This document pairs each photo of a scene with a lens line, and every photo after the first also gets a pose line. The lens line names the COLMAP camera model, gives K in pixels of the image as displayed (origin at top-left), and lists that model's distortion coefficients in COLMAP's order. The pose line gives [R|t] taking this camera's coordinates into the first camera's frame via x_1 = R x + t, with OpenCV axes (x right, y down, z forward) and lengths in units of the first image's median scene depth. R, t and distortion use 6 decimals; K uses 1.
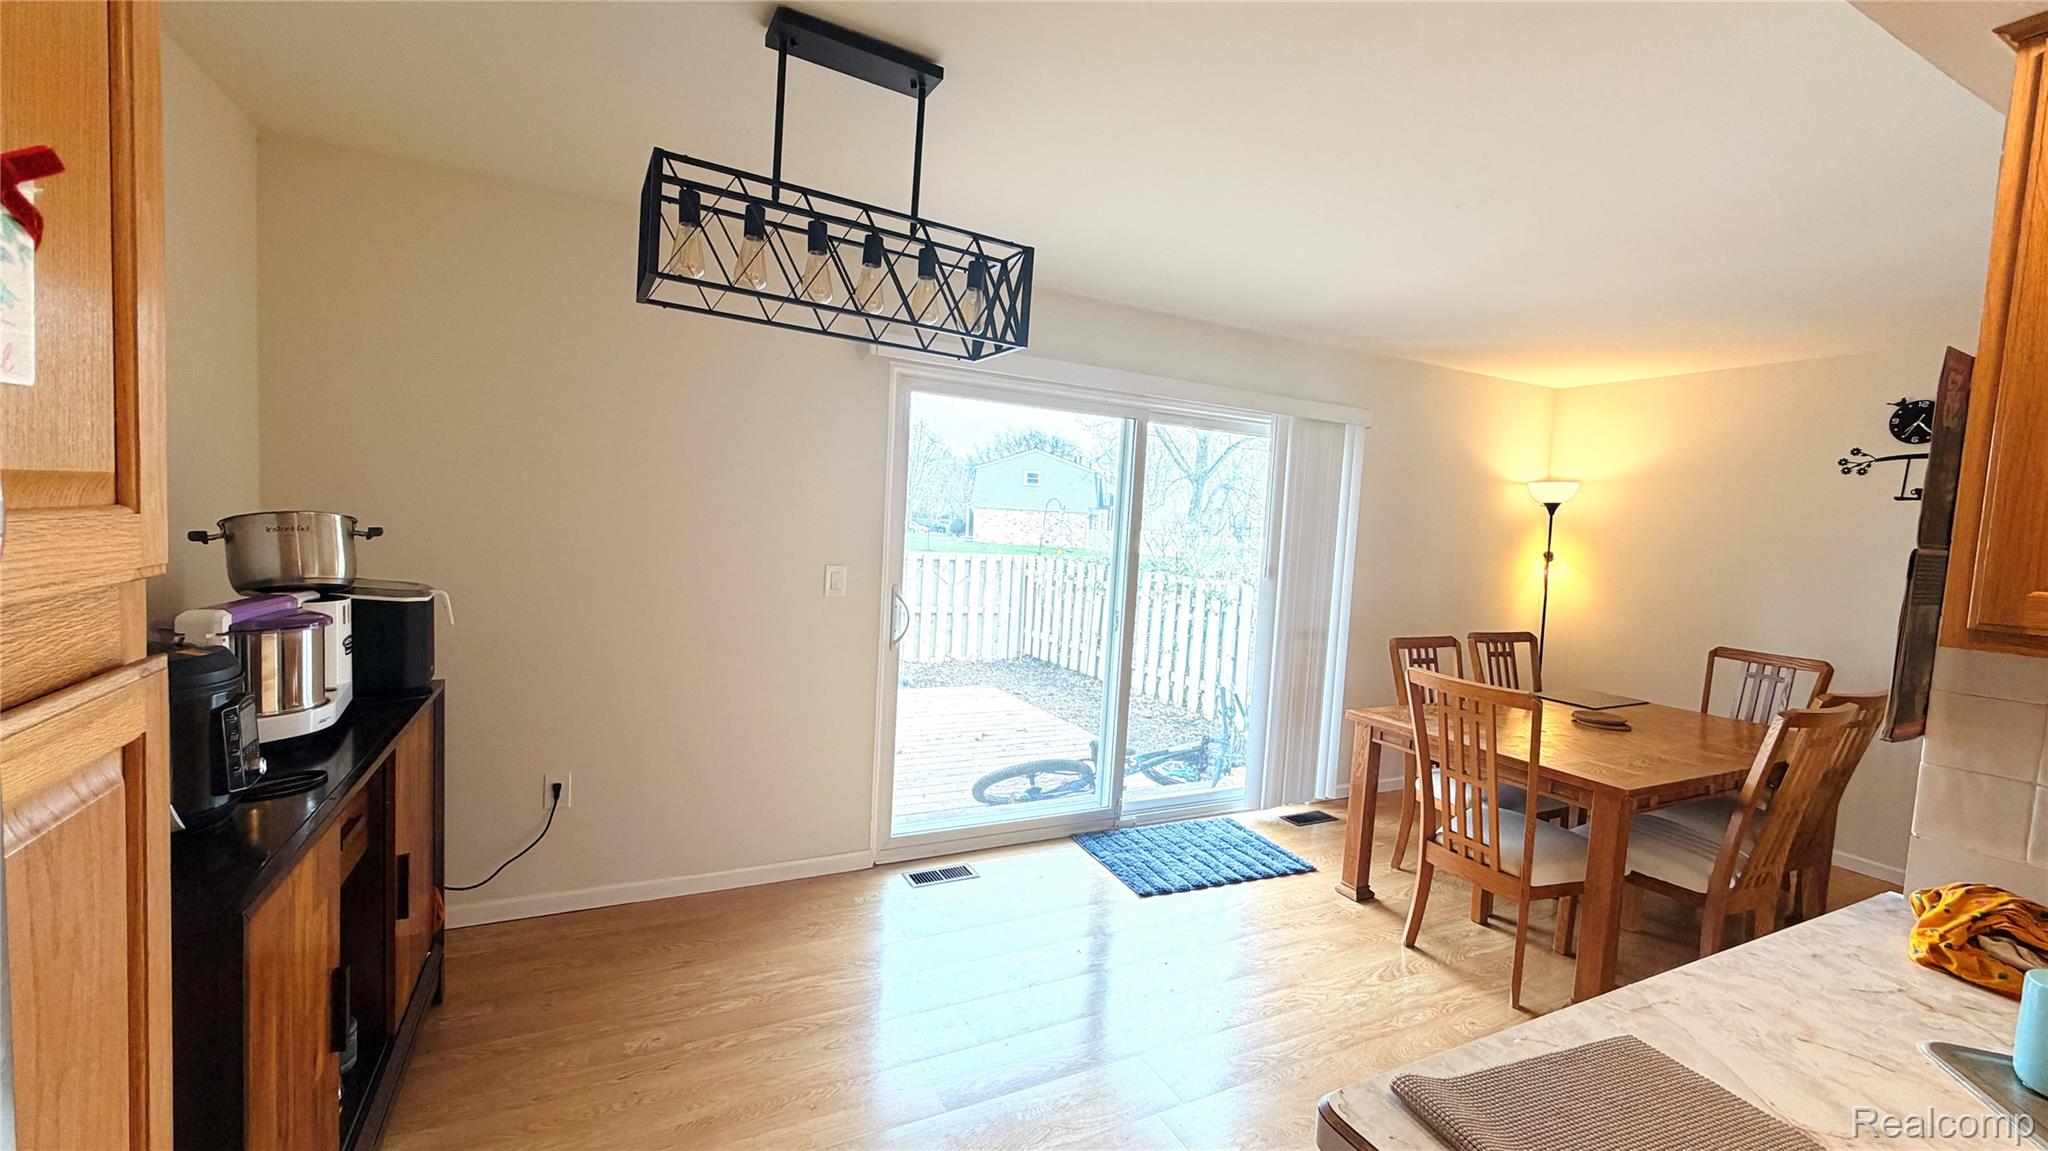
lens RADIAL K [[818.3, 0, 1016.9], [0, 818.3, 579.0], [0, 0, 1]] dist [-0.001144, 0.000250]
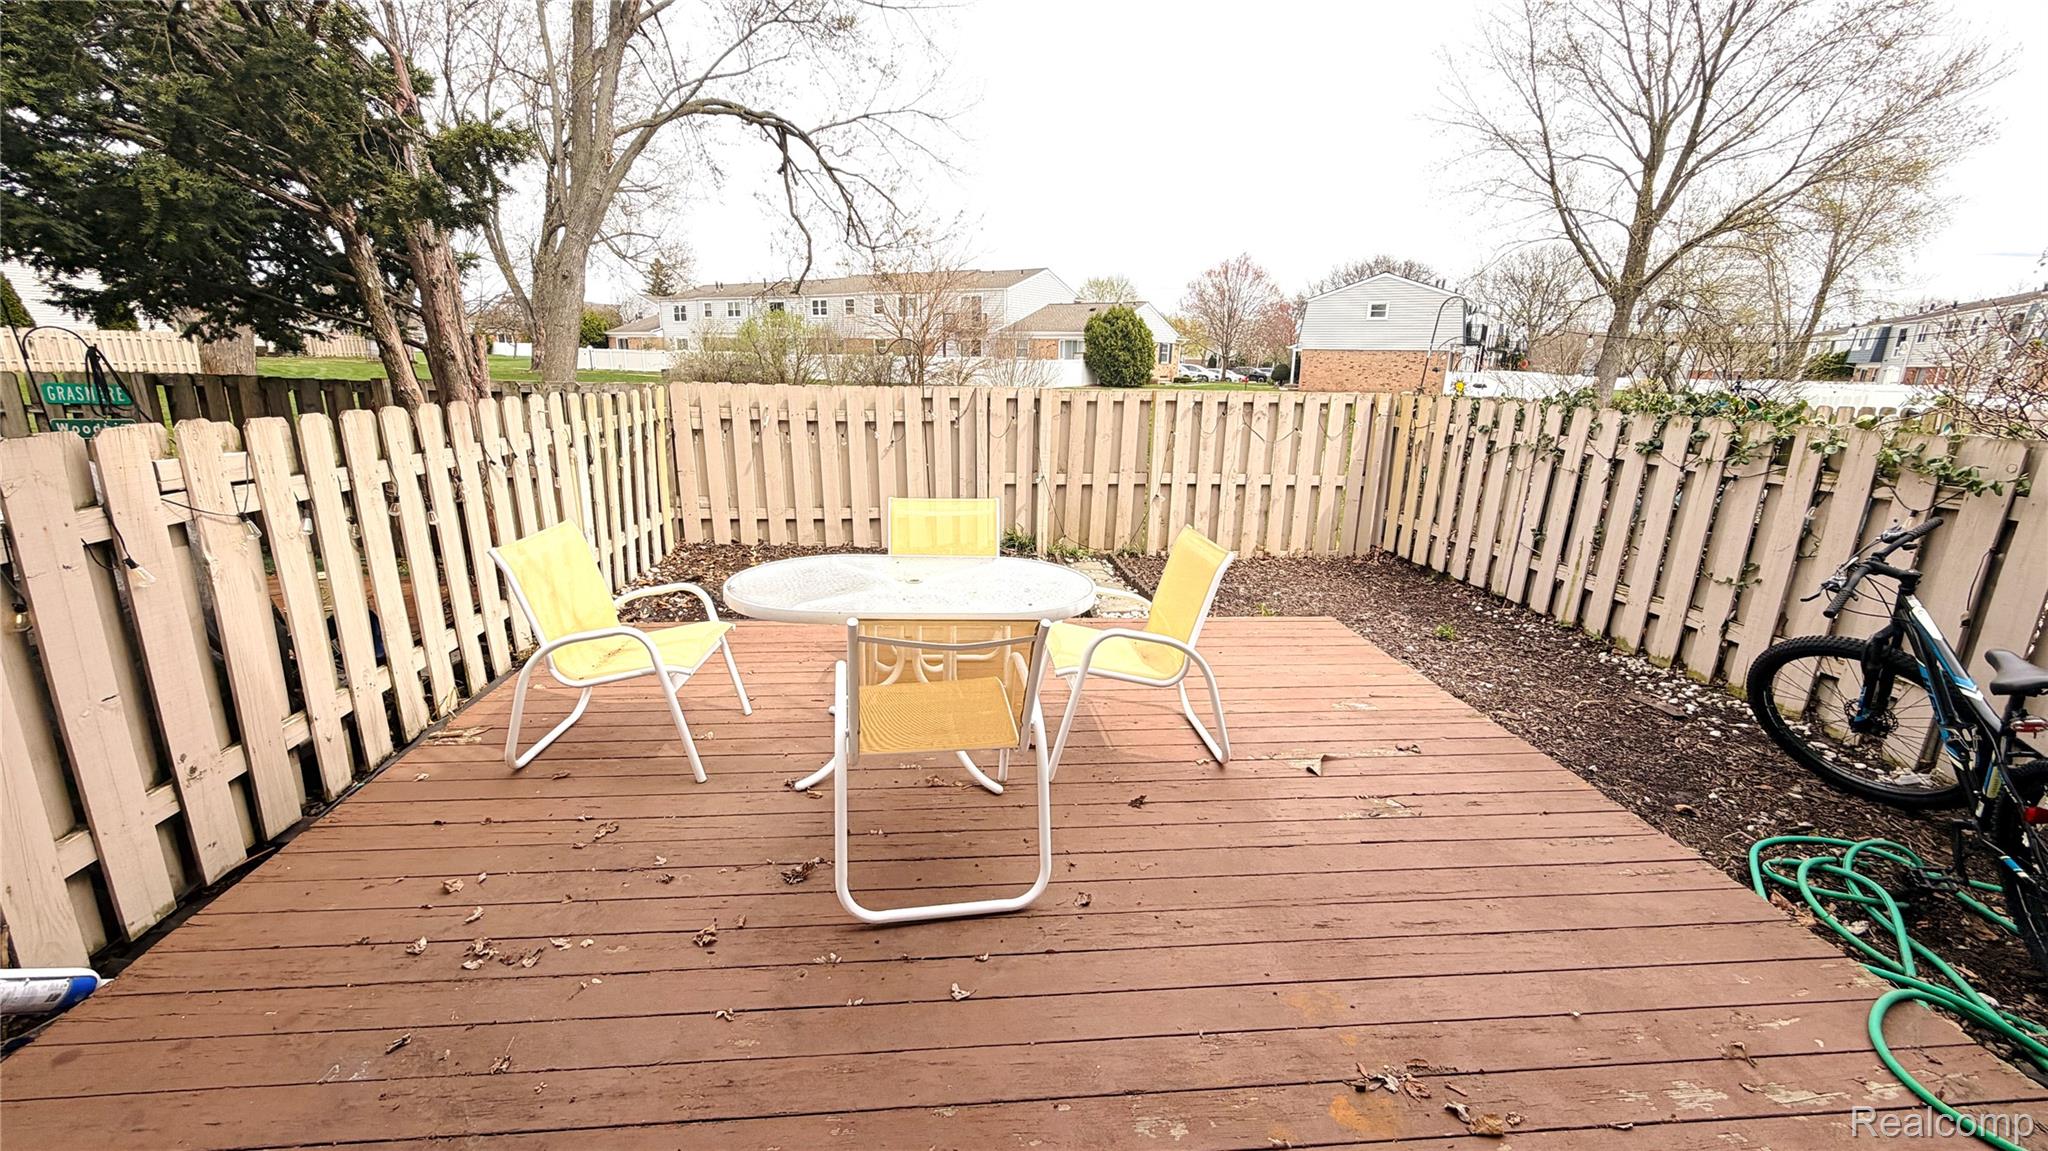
lens RADIAL K [[818.3, 0, 1010.0], [0, 818.3, 581.4], [0, 0, 1]] dist [-0.001144, 0.000250]
pose [[0.927753, 0.064203, -0.367630, -0.028045], [0.001923, 0.984255, 0.176742, 0.001274], [0.373189, -0.164680, 0.913023, 0.330488]]
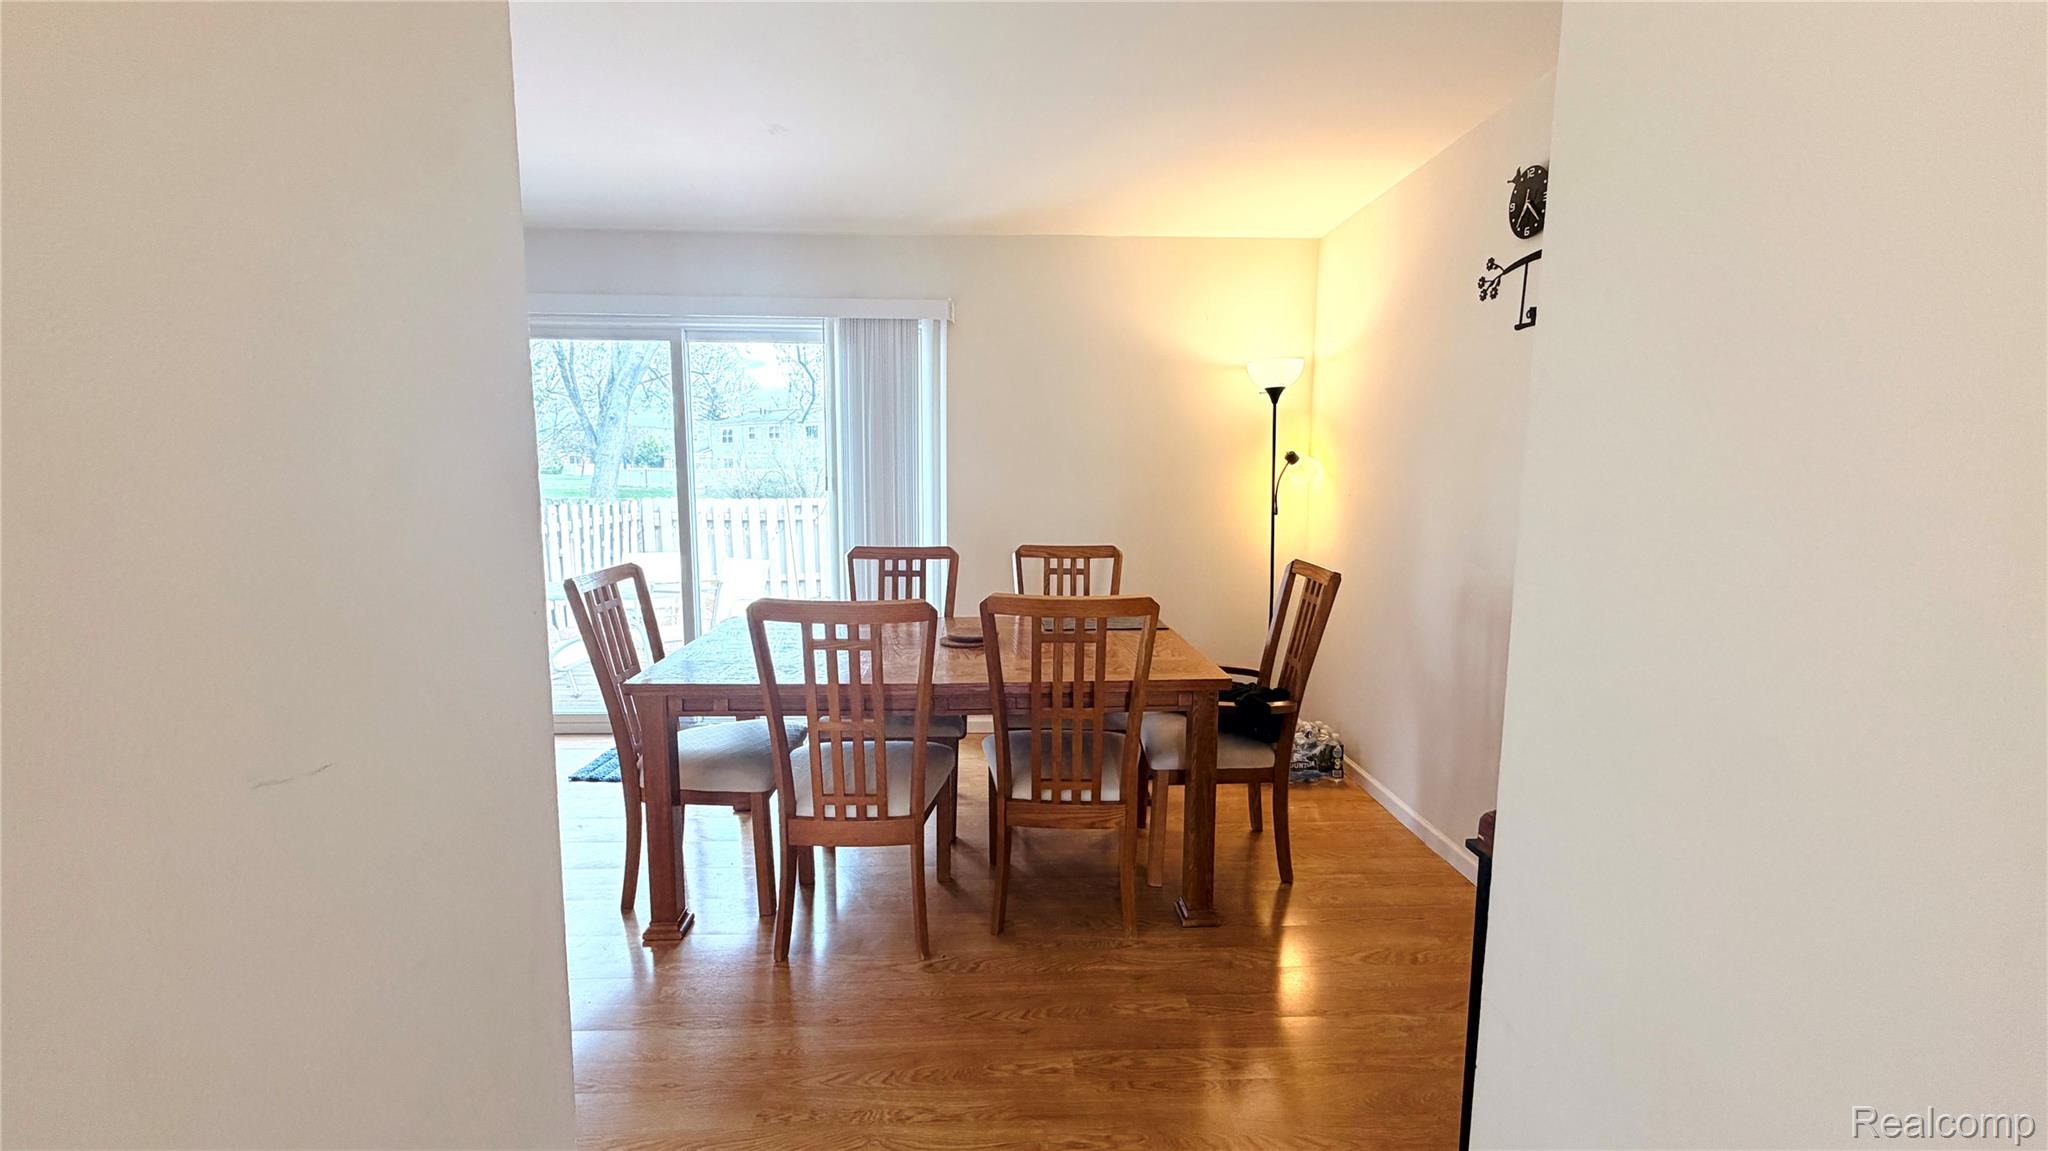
lens RADIAL K [[818.3, 0, 1015.4], [0, 818.3, 579.0], [0, 0, 1]] dist [-0.001144, 0.000250]
pose [[0.907754, 0.006073, -0.419458, 0.356373], [0.013888, 0.998912, 0.044517, 0.024242], [0.419272, -0.046236, 0.906683, 0.083387]]
